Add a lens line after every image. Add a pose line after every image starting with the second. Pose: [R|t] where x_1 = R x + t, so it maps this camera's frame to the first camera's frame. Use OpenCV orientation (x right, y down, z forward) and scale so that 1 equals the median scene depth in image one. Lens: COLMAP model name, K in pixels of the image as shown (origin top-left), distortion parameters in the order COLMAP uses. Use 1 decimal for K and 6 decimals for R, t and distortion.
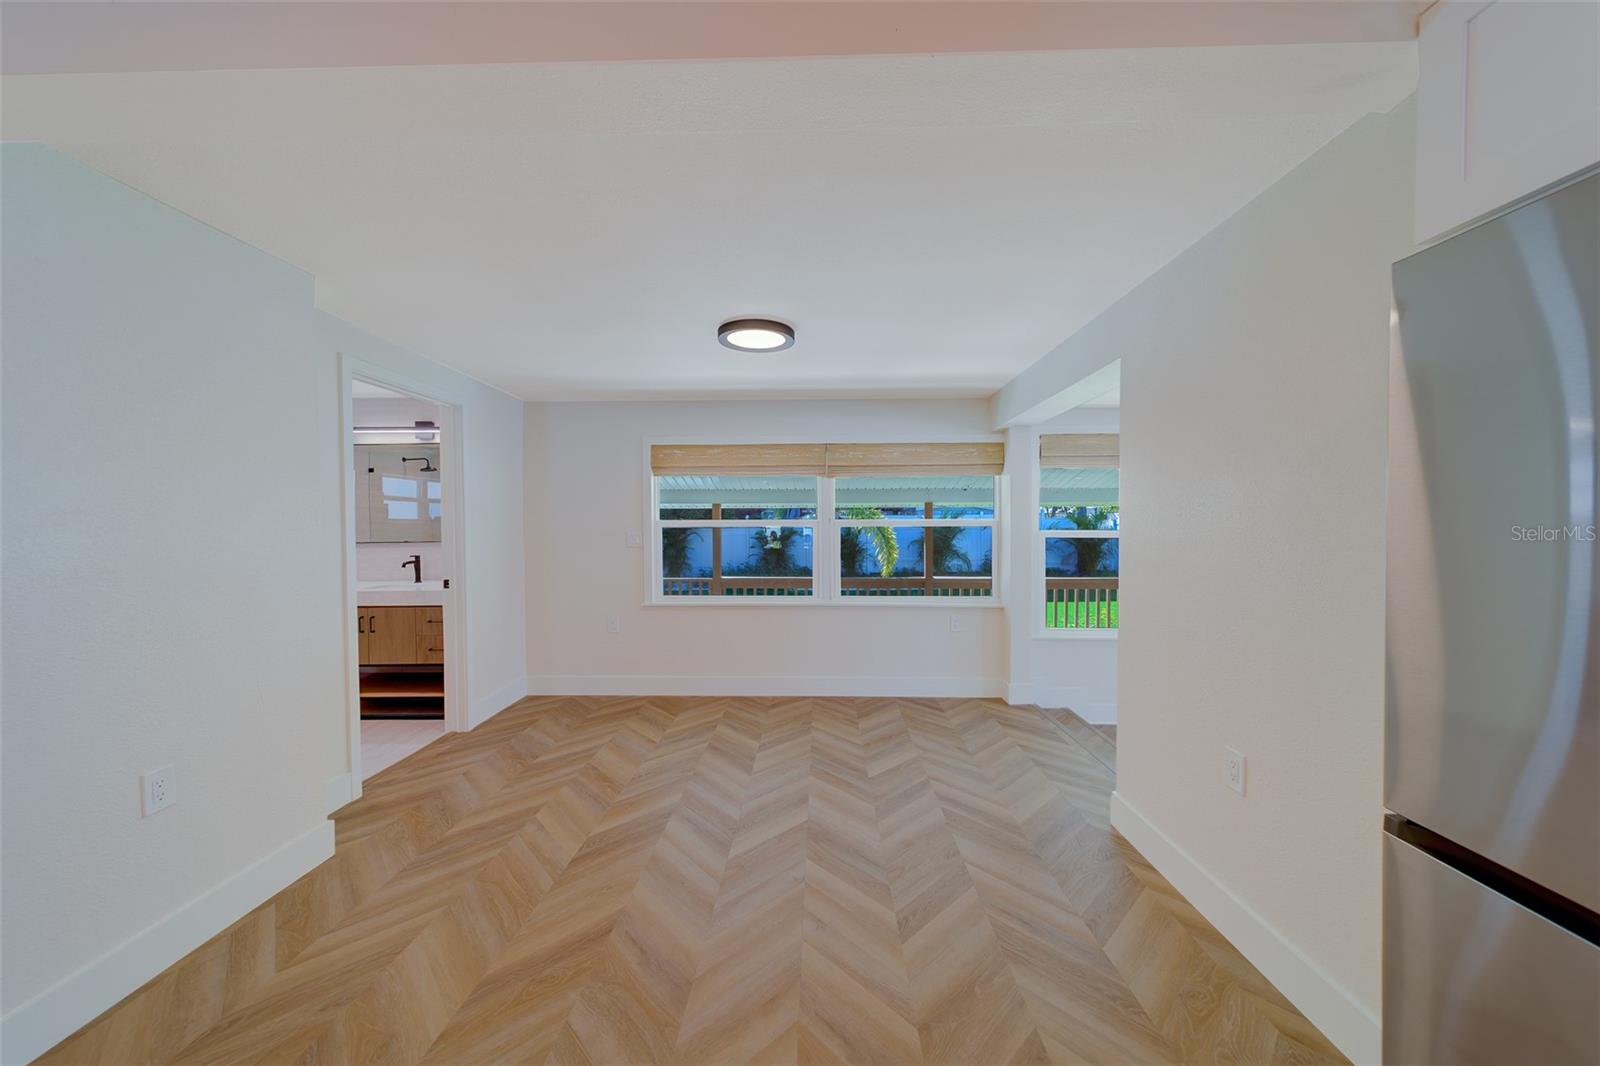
lens RADIAL K [[561.0, 0, 803.0], [0, 561.0, 522.5], [0, 0, 1]] dist [0.004362, -0.000030]
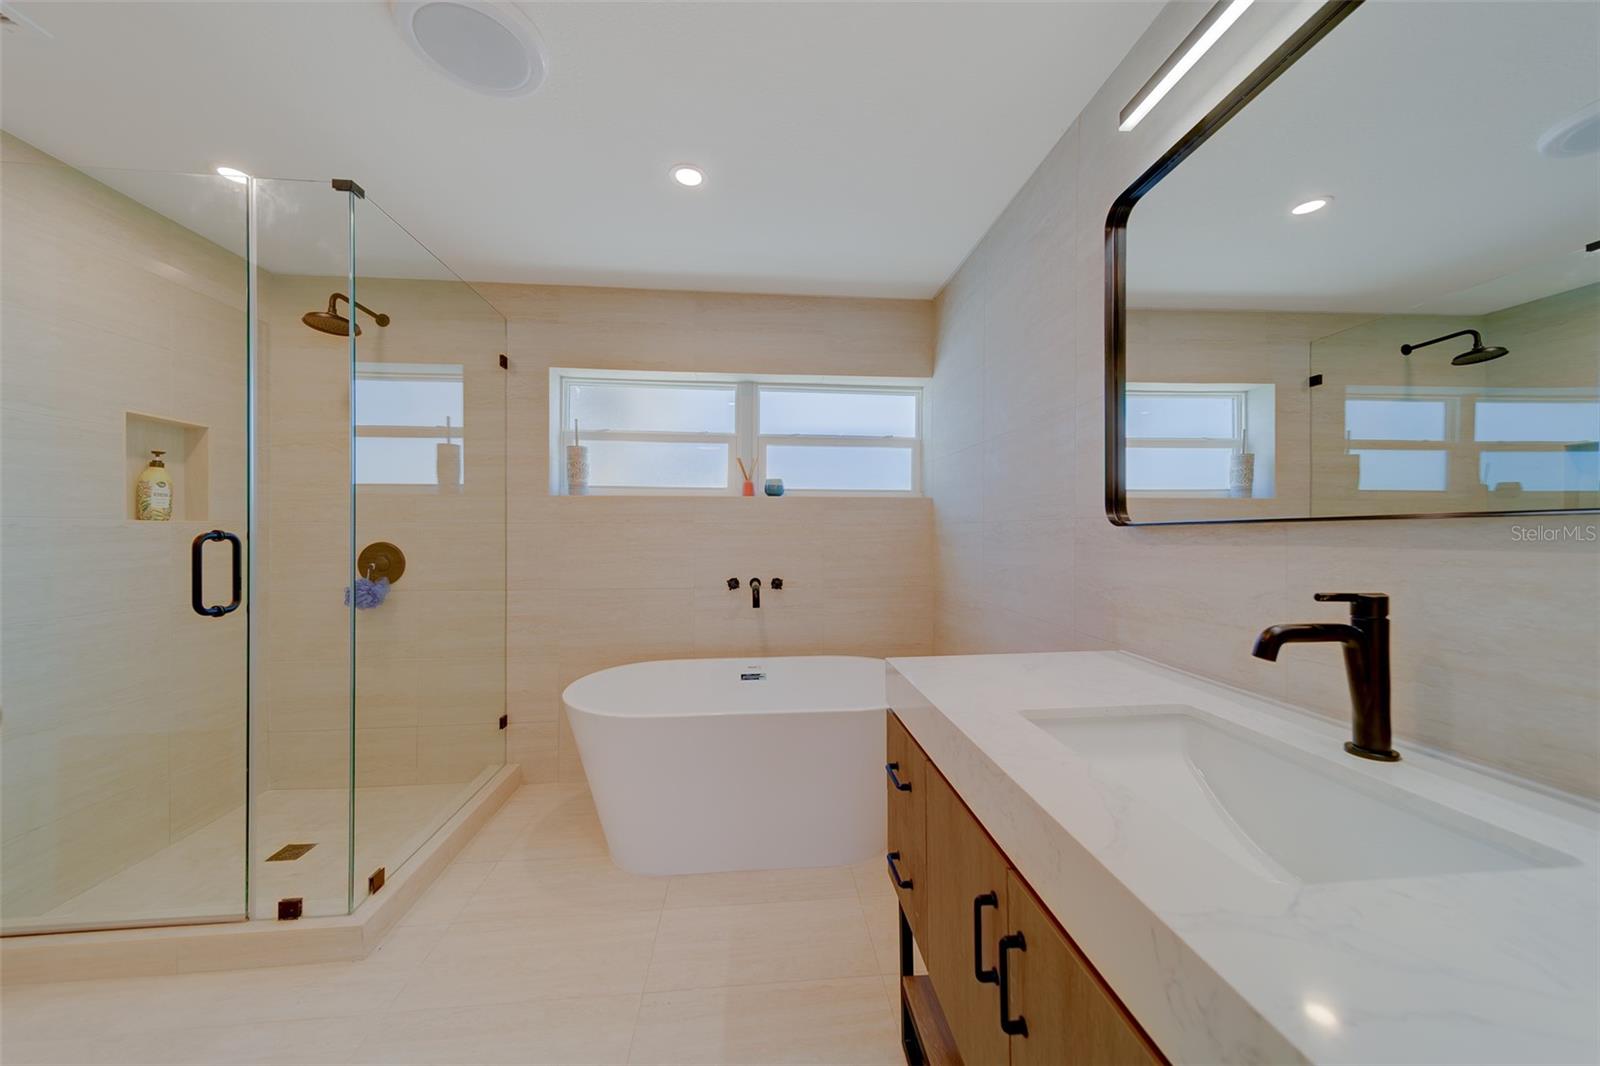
lens RADIAL K [[571.9, 0, 792.8], [0, 571.9, 529.4], [0, 0, 1]] dist [0.005536, -0.000306]
pose [[0.106734, 0.004007, -0.994280, -0.327146], [-0.001022, 0.999992, 0.003920, 0.023765], [0.994287, 0.000598, 0.106737, 0.496526]]
